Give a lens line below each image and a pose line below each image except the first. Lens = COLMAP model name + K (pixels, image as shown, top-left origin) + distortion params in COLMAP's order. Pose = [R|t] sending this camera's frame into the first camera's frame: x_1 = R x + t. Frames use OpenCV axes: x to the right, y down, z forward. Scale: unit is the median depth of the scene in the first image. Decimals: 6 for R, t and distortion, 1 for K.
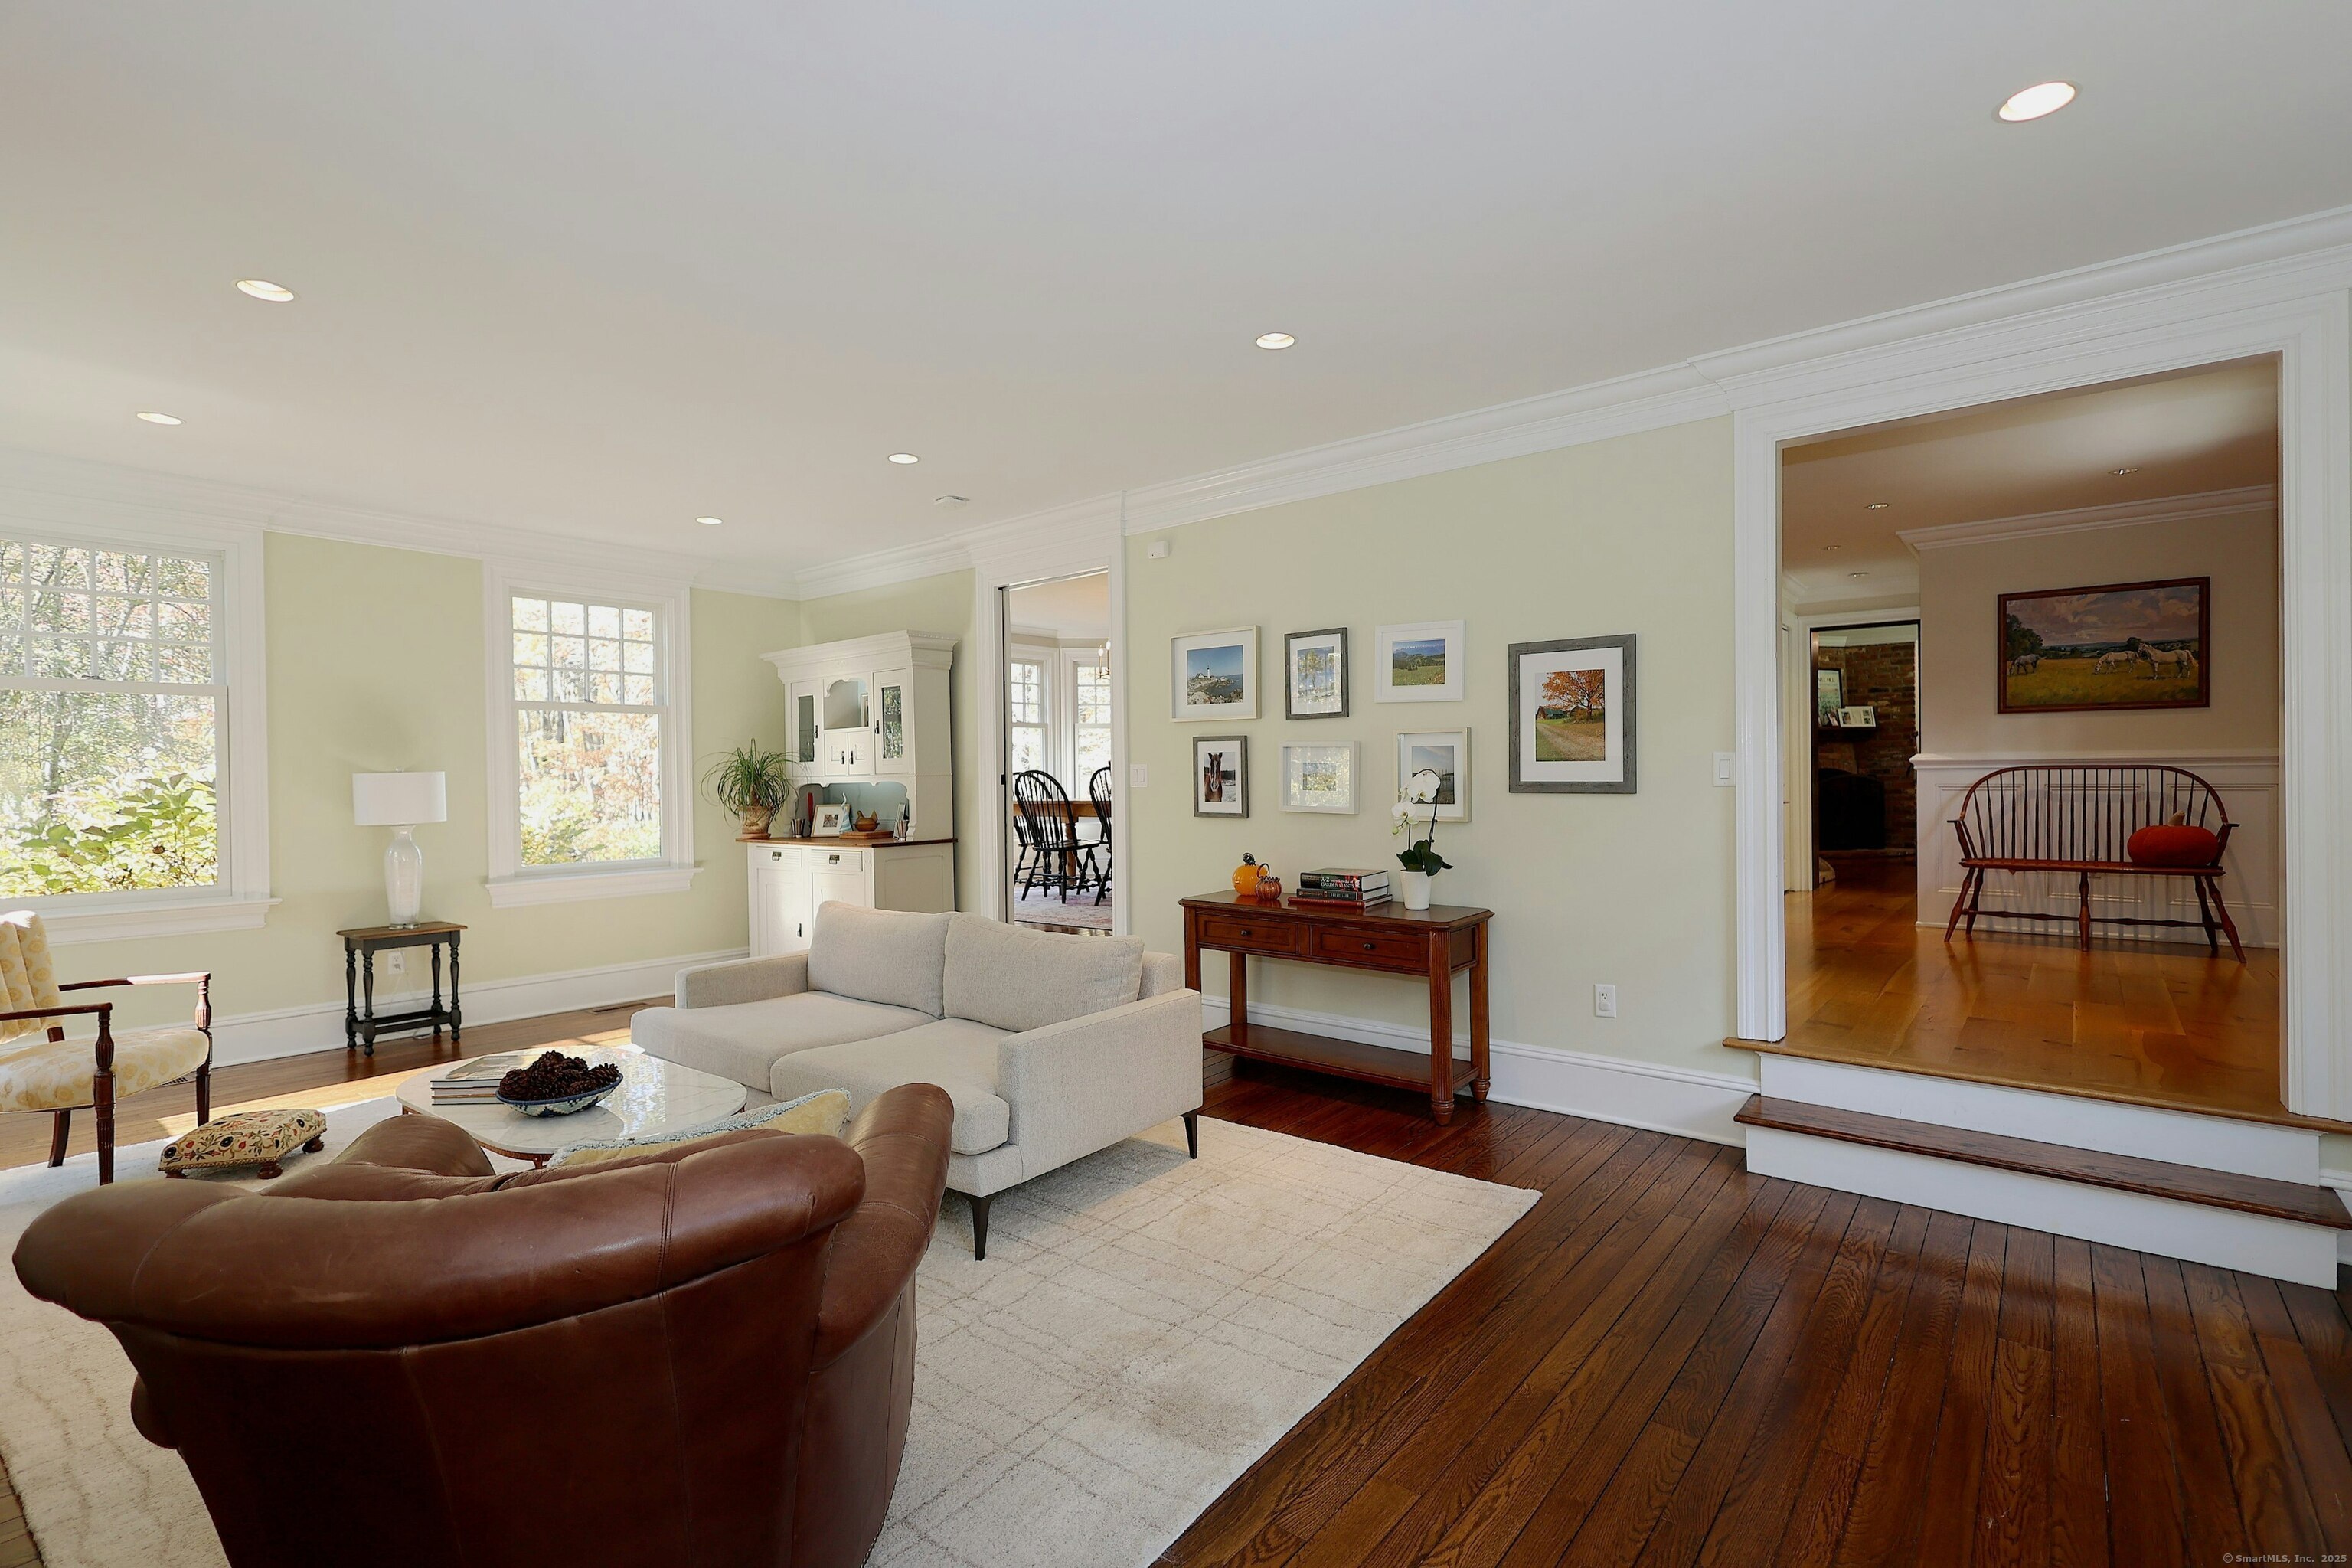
lens RADIAL K [[1083.5, 0, 1184.9], [0, 1083.5, 784.5], [0, 0, 1]] dist [0.002018, 0.000025]
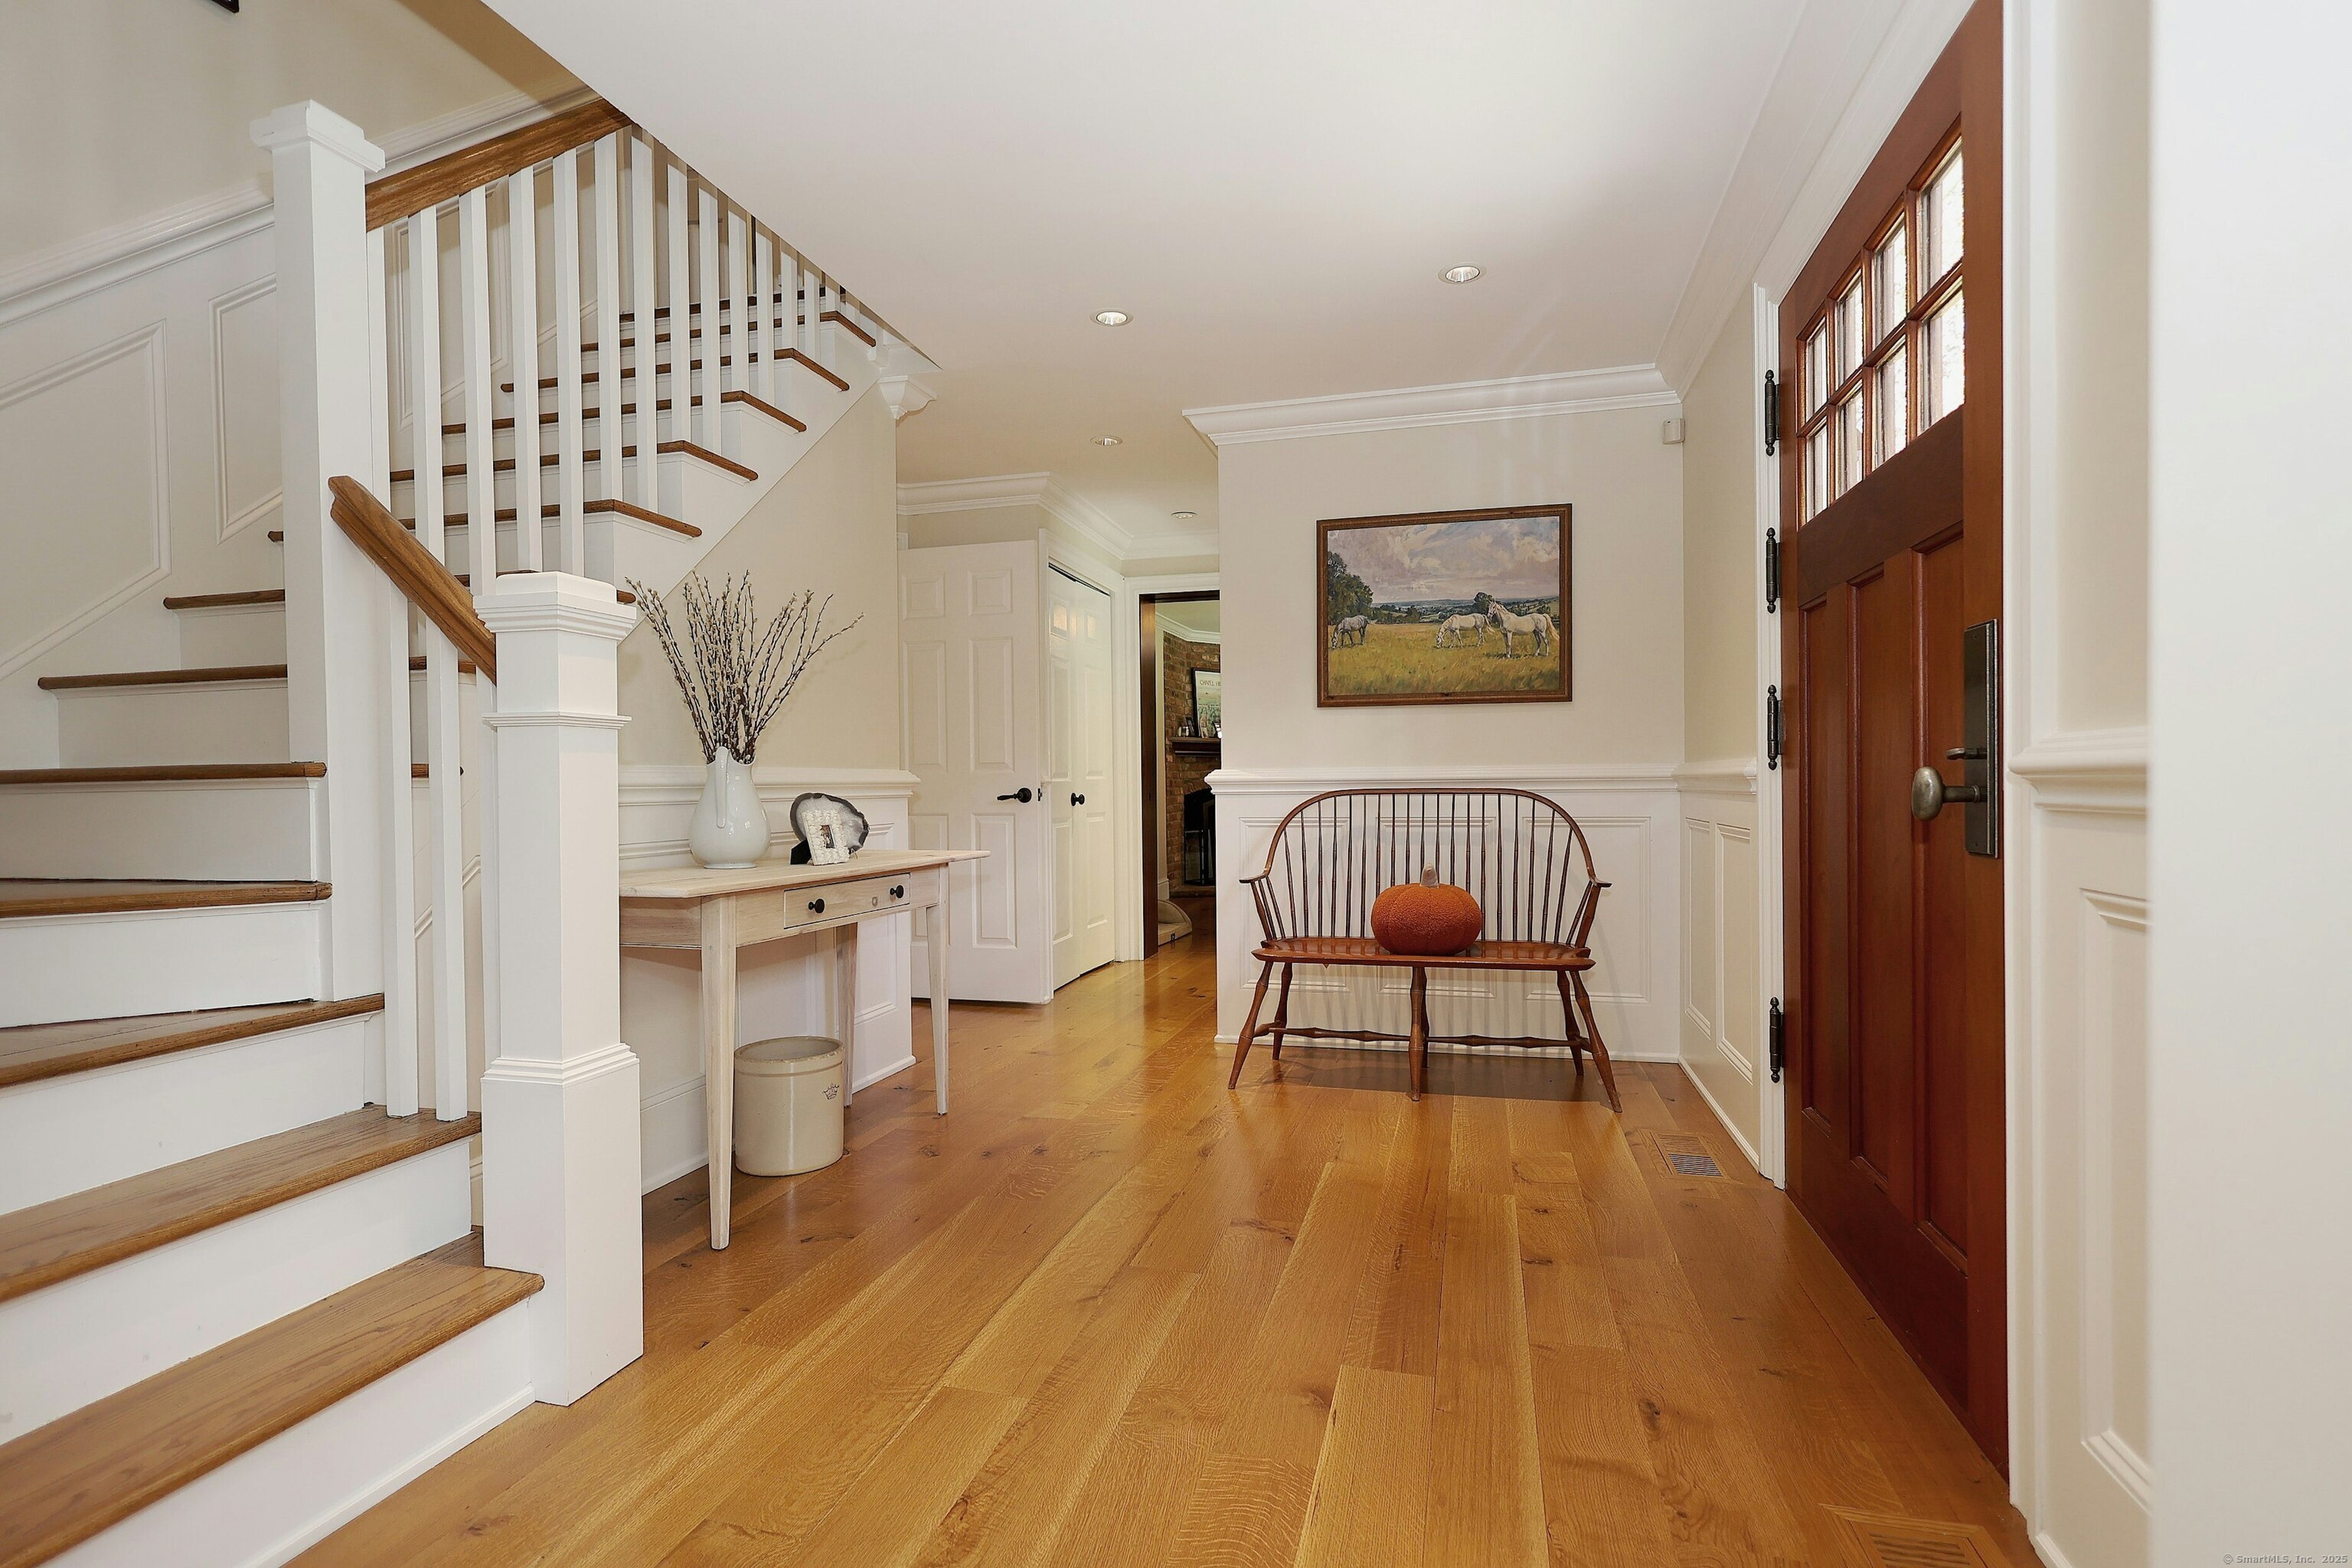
lens RADIAL K [[1083.5, 0, 1184.4], [0, 1083.5, 803.8], [0, 0, 1]] dist [0.002018, 0.000025]
pose [[0.909289, -0.007240, 0.416102, 0.438804], [0.004804, 0.999965, 0.006901, -0.013941], [-0.416137, -0.004276, 0.909292, 0.481191]]
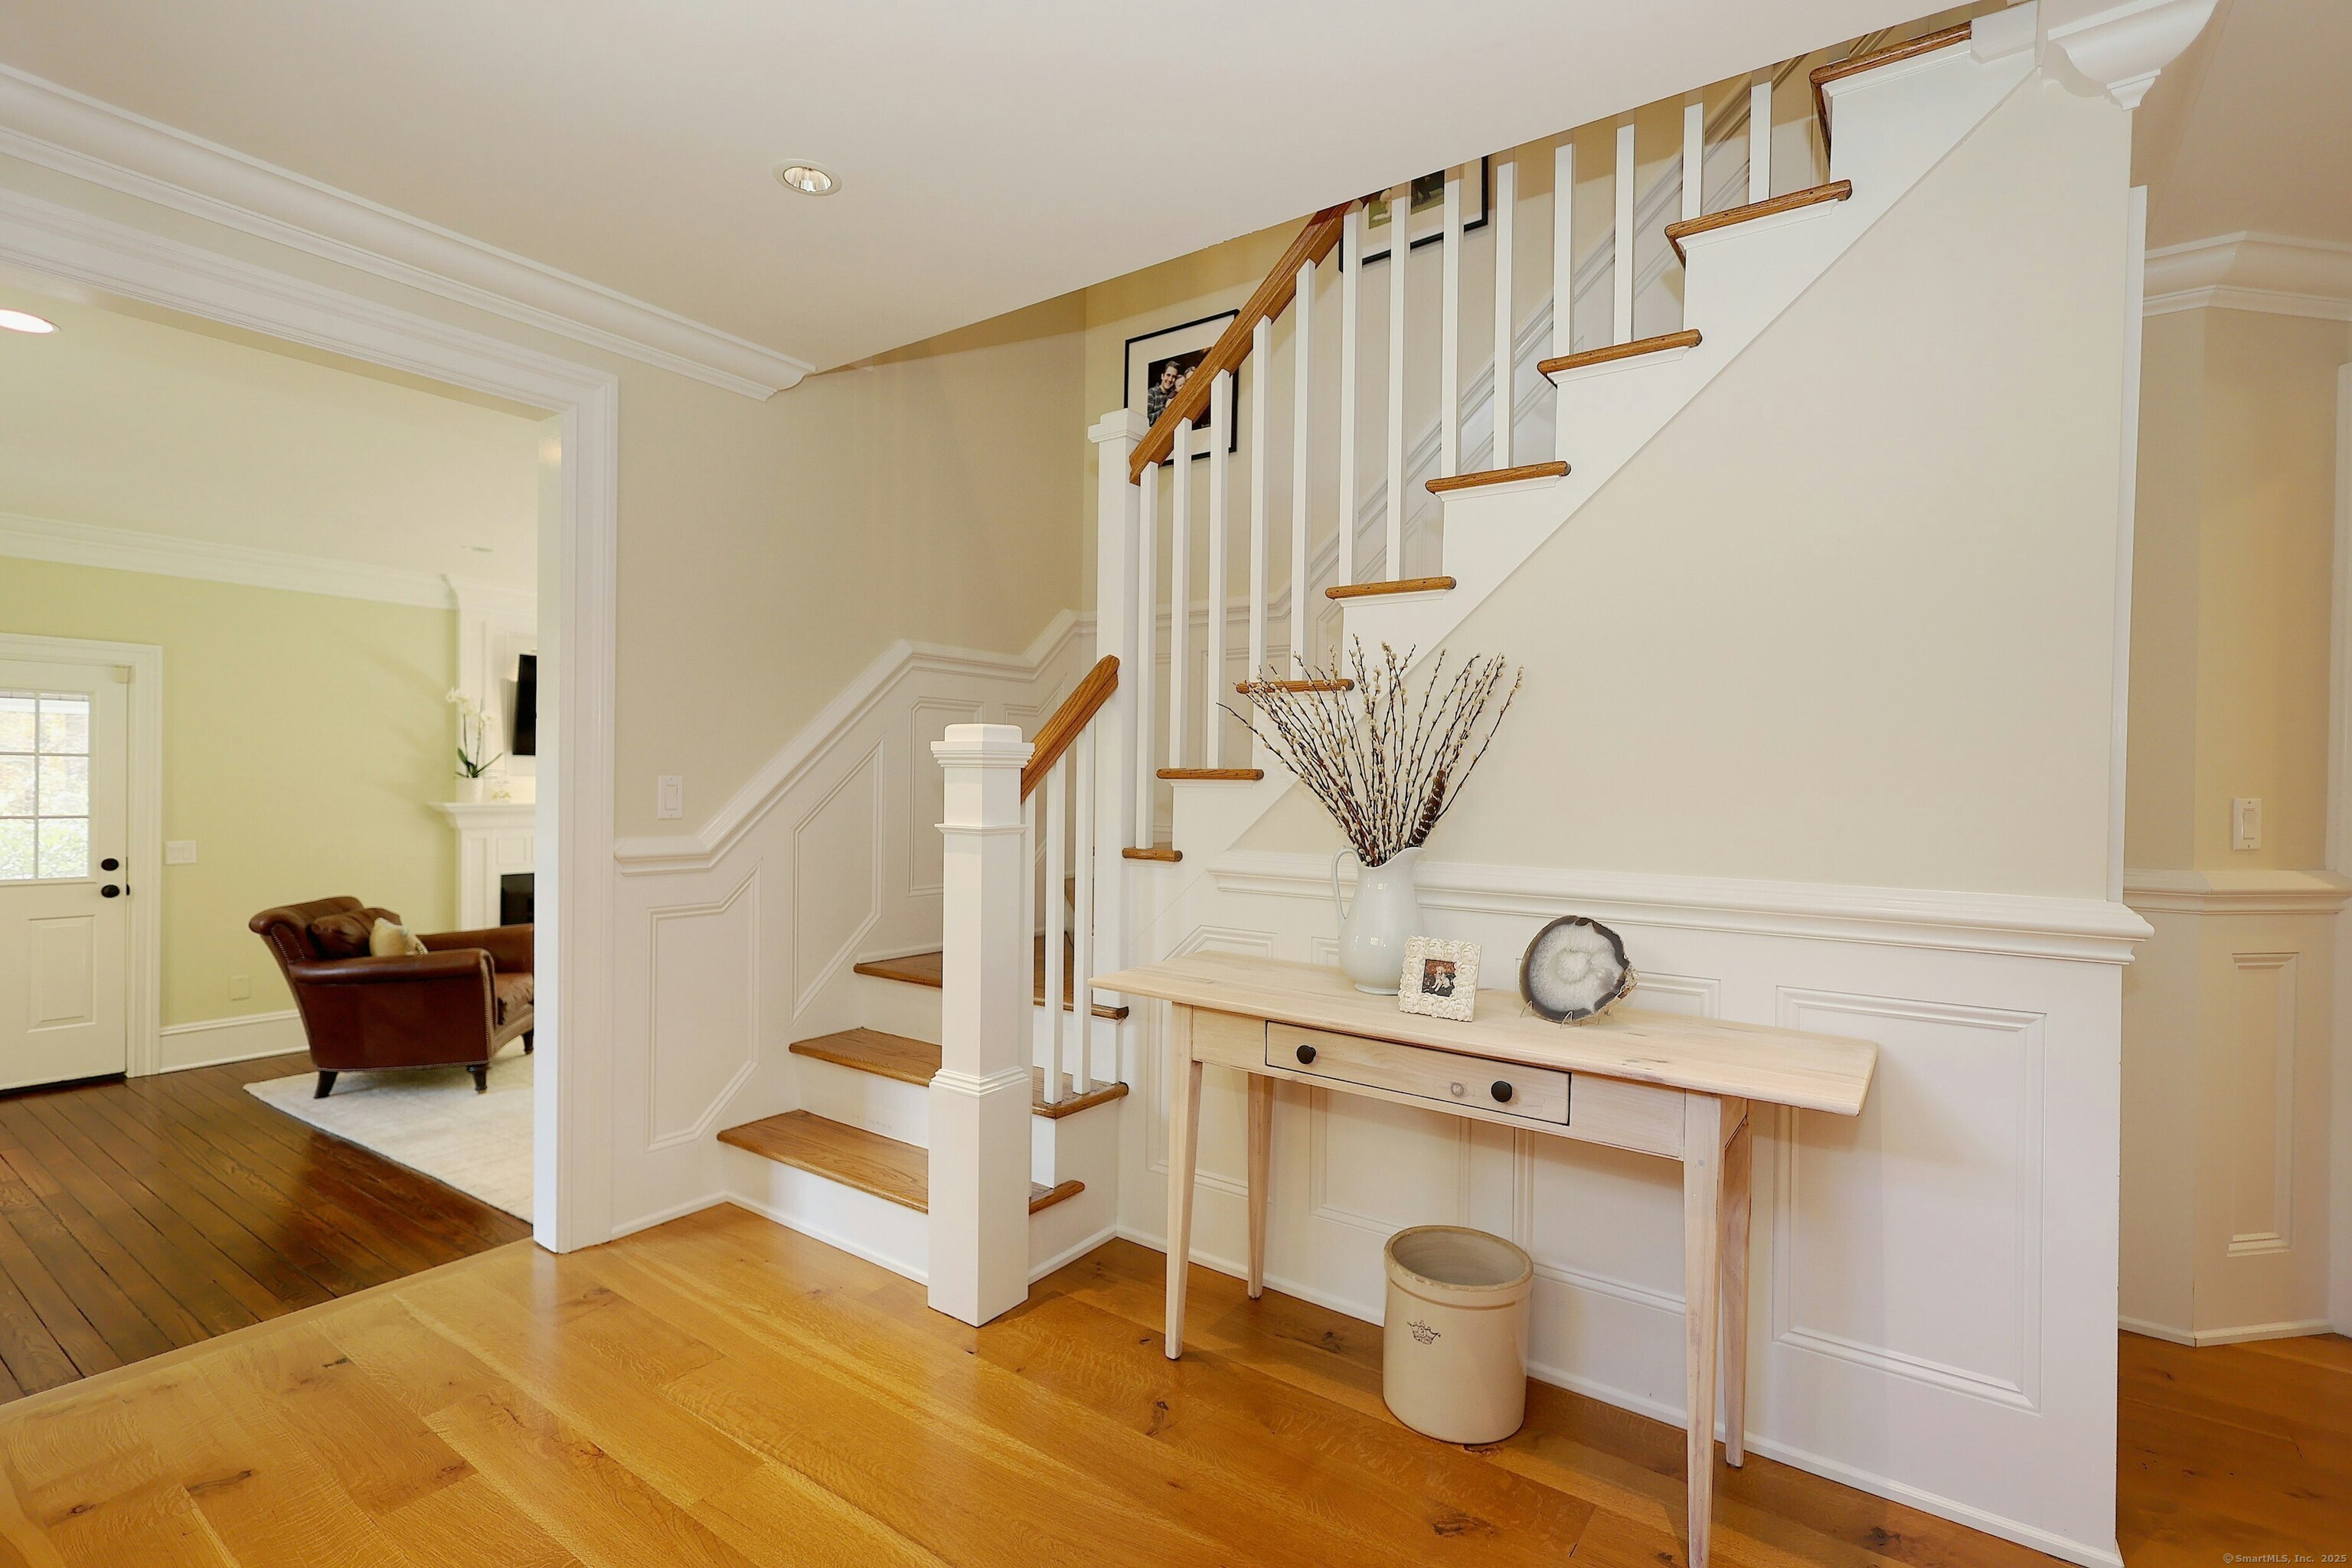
lens RADIAL K [[1083.5, 0, 1171.0], [0, 1083.5, 774.3], [0, 0, 1]] dist [0.002018, 0.000025]
pose [[0.068245, 0.003921, -0.997661, 0.810729], [-0.025771, 0.999666, 0.002166, -0.057079], [0.997336, 0.025563, 0.068323, 0.853427]]
